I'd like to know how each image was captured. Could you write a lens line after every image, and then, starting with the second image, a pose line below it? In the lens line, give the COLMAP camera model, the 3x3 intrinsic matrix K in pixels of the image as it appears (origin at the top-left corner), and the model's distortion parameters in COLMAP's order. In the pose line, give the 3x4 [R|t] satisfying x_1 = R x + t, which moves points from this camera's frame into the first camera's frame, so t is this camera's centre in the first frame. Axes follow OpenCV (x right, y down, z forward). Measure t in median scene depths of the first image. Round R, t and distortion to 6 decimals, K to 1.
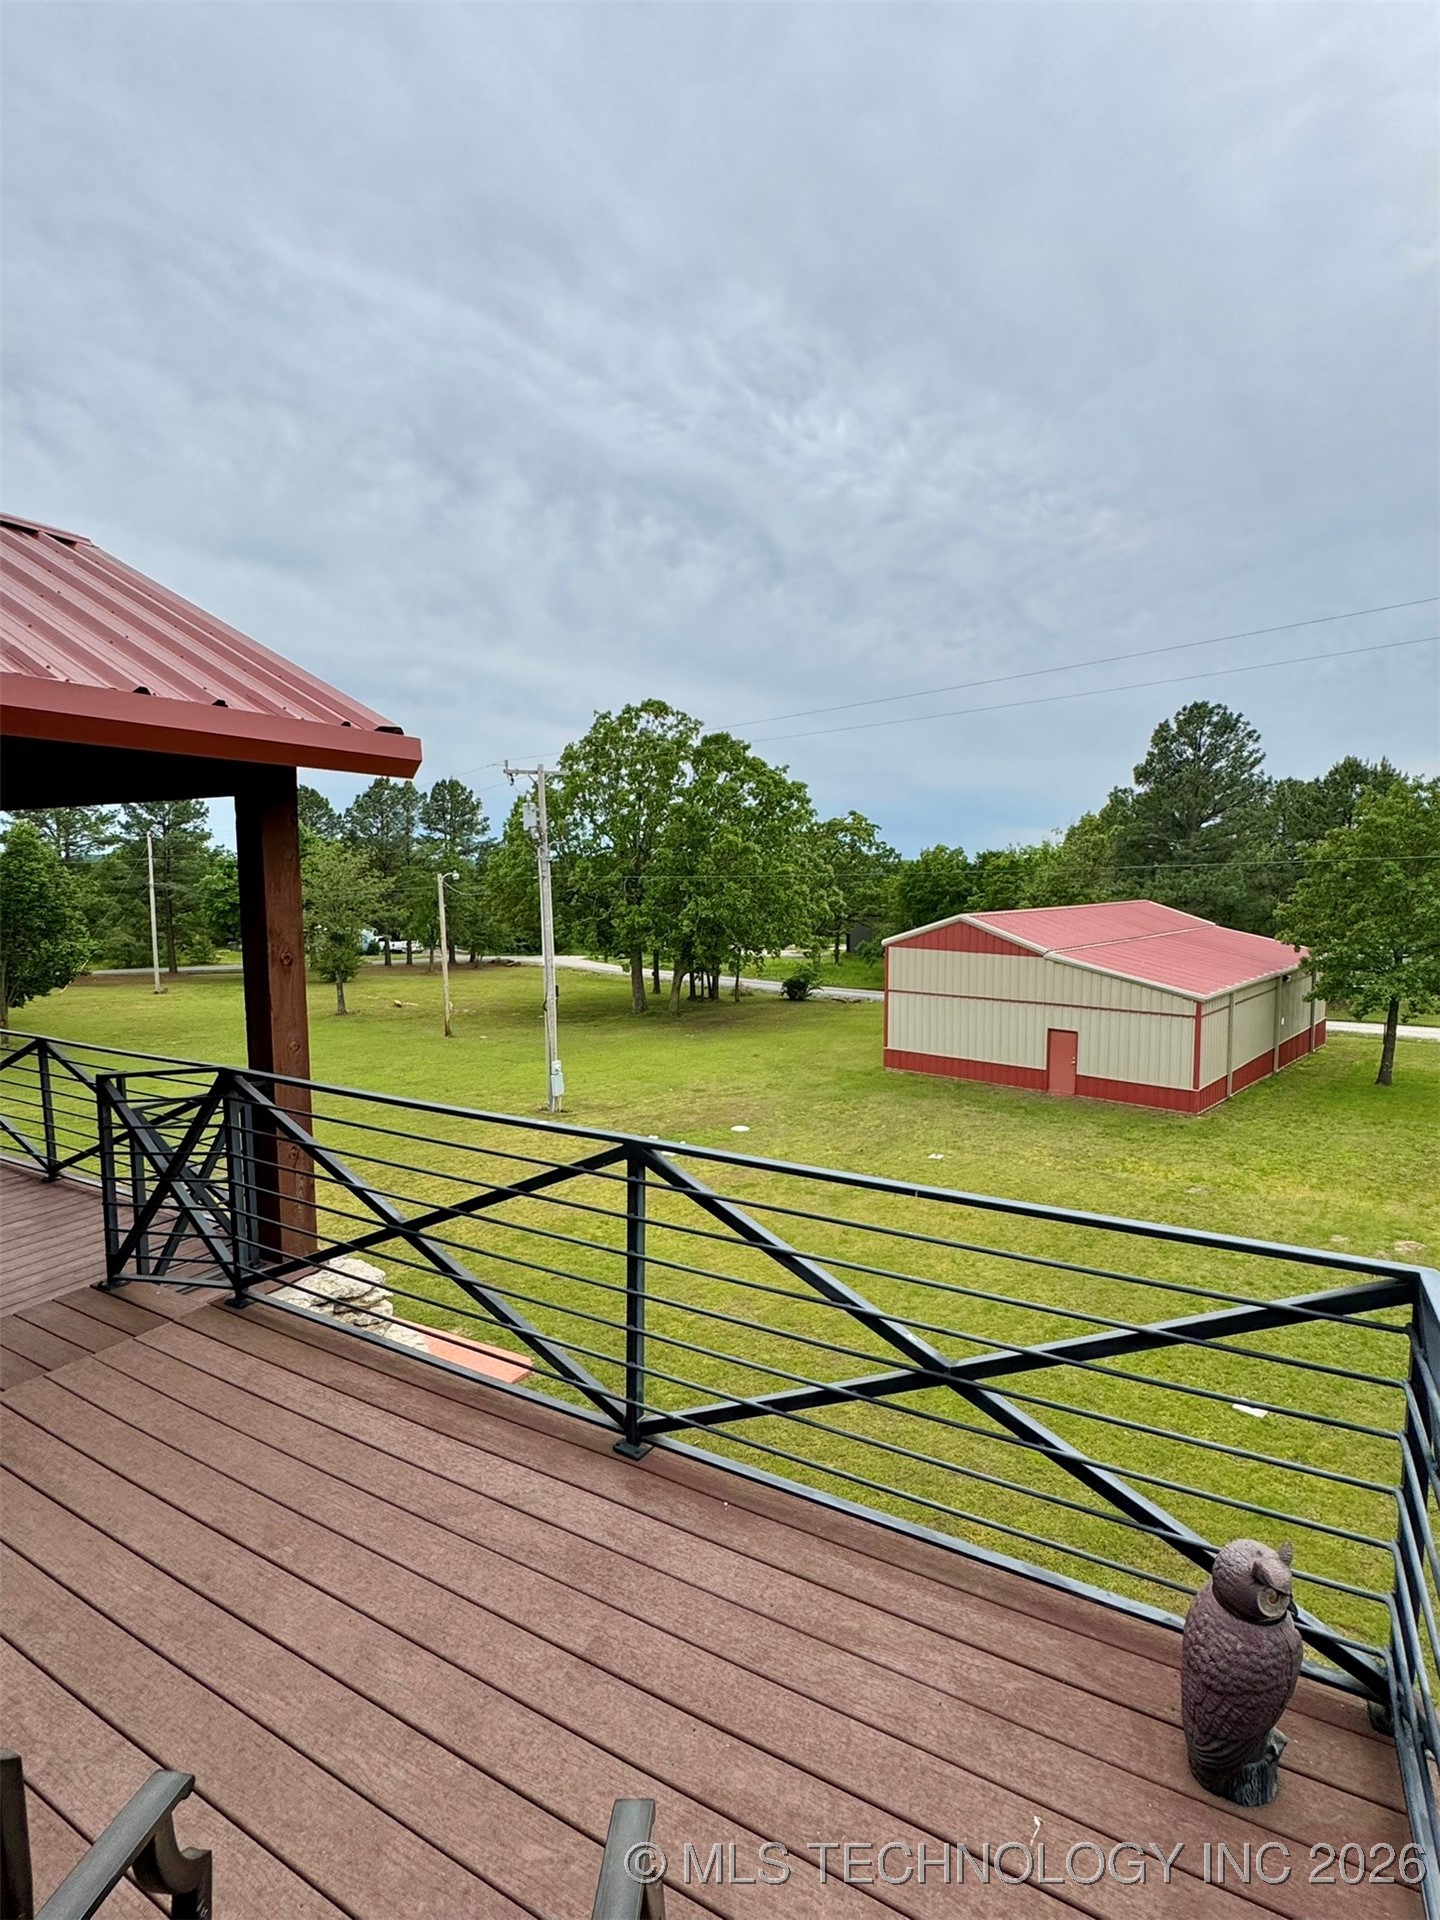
lens RADIAL K [[938.5, 0, 724.6], [0, 938.5, 957.5], [0, 0, 1]] dist [-0.005712, 0.000588]
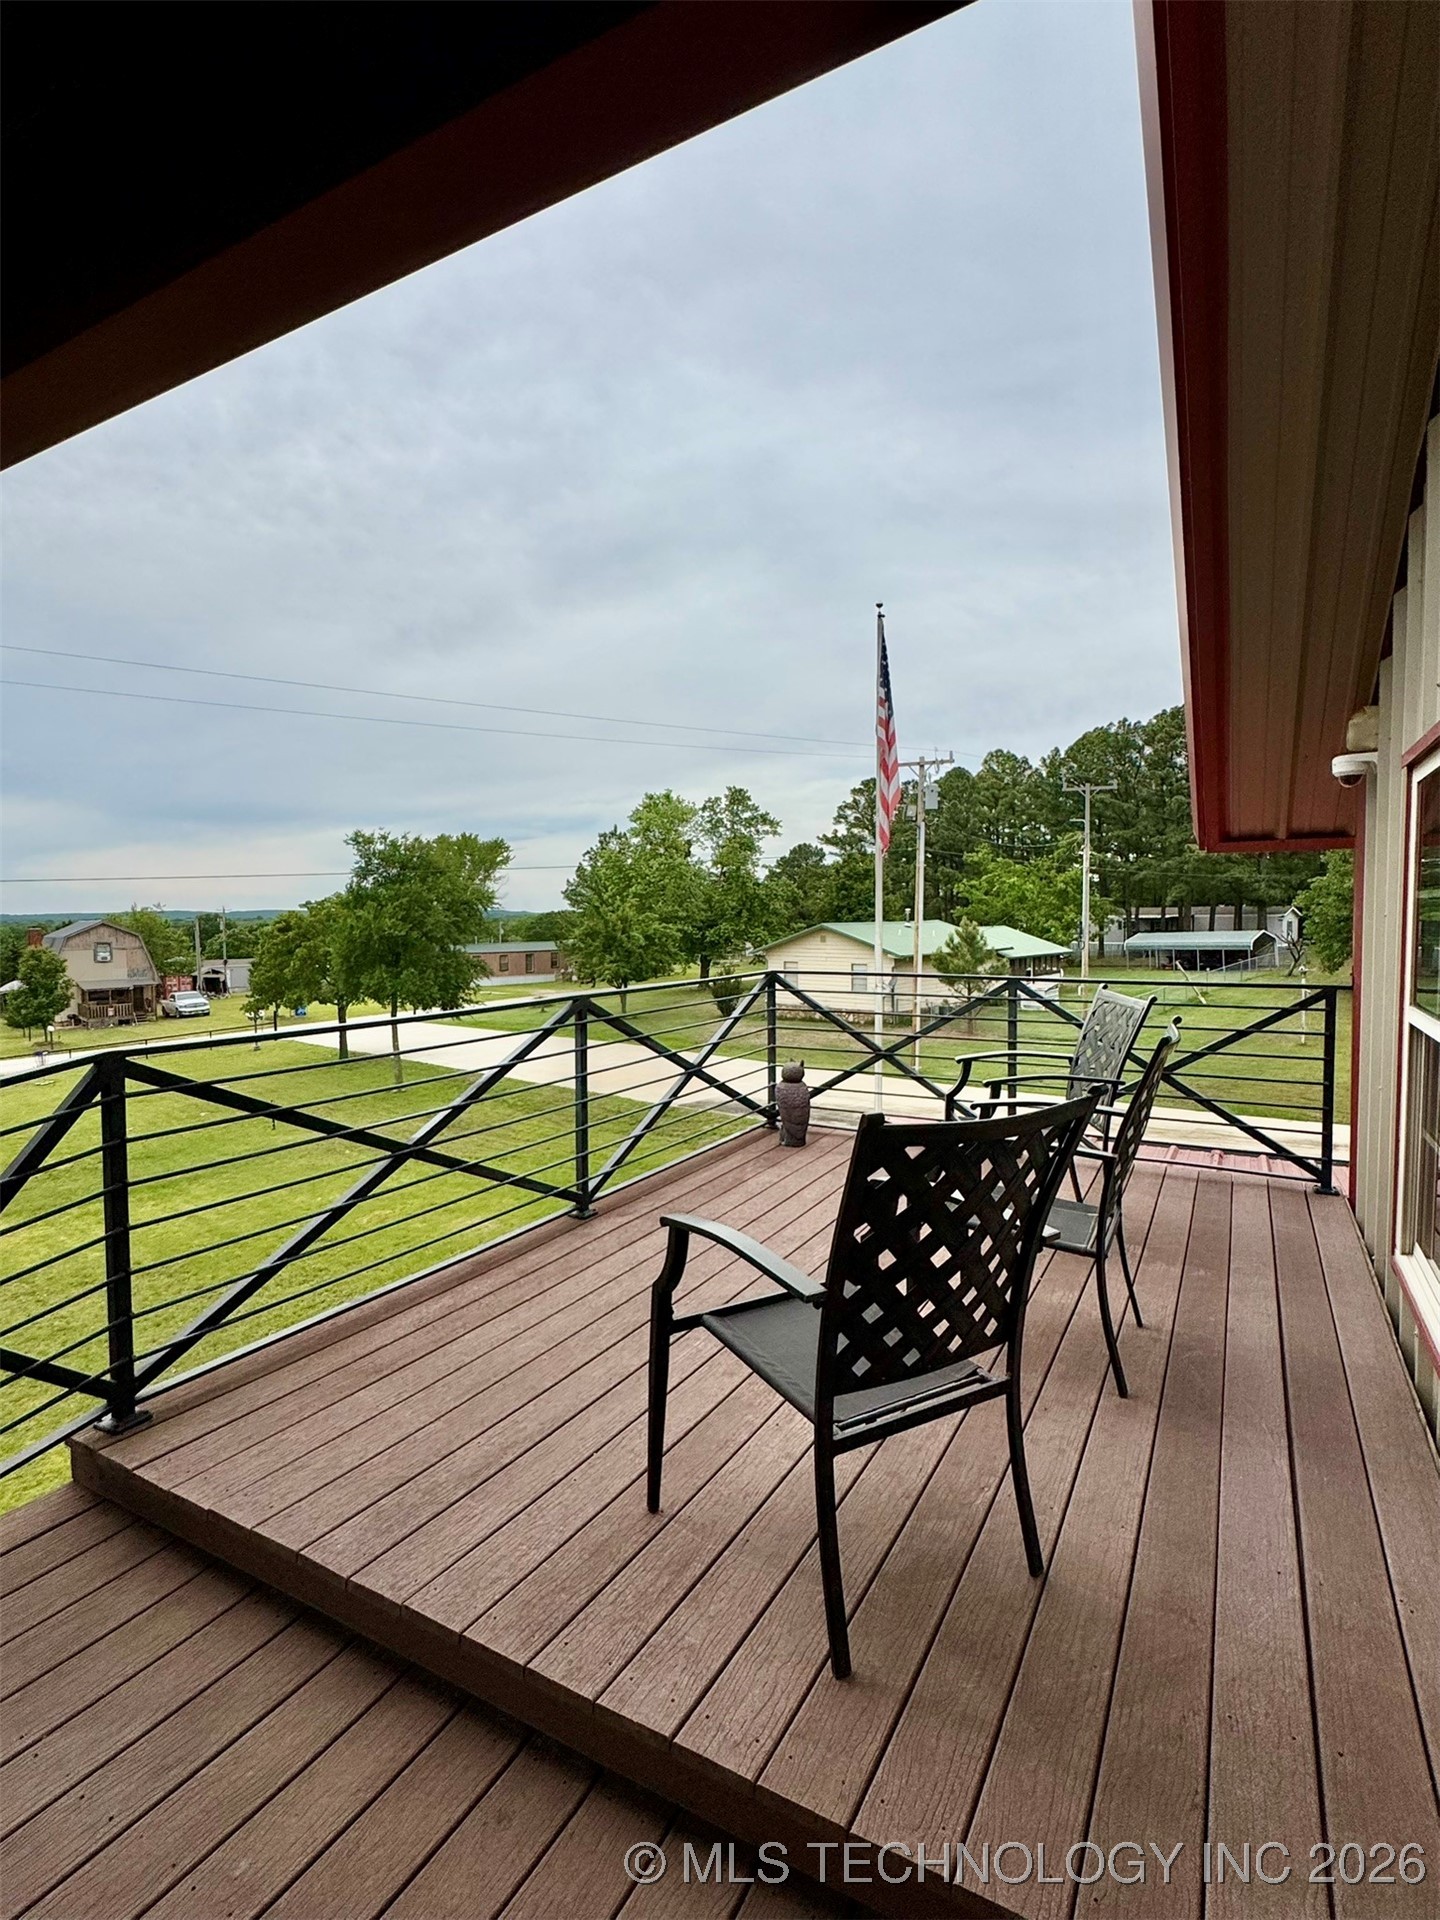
lens RADIAL K [[938.5, 0, 718.8], [0, 938.5, 952.8], [0, 0, 1]] dist [-0.005712, 0.000588]
pose [[0.004887, -0.141862, 0.989874, -0.632769], [-0.077064, 0.986889, 0.141815, -0.019593], [-0.997014, -0.076976, -0.006110, 0.394748]]
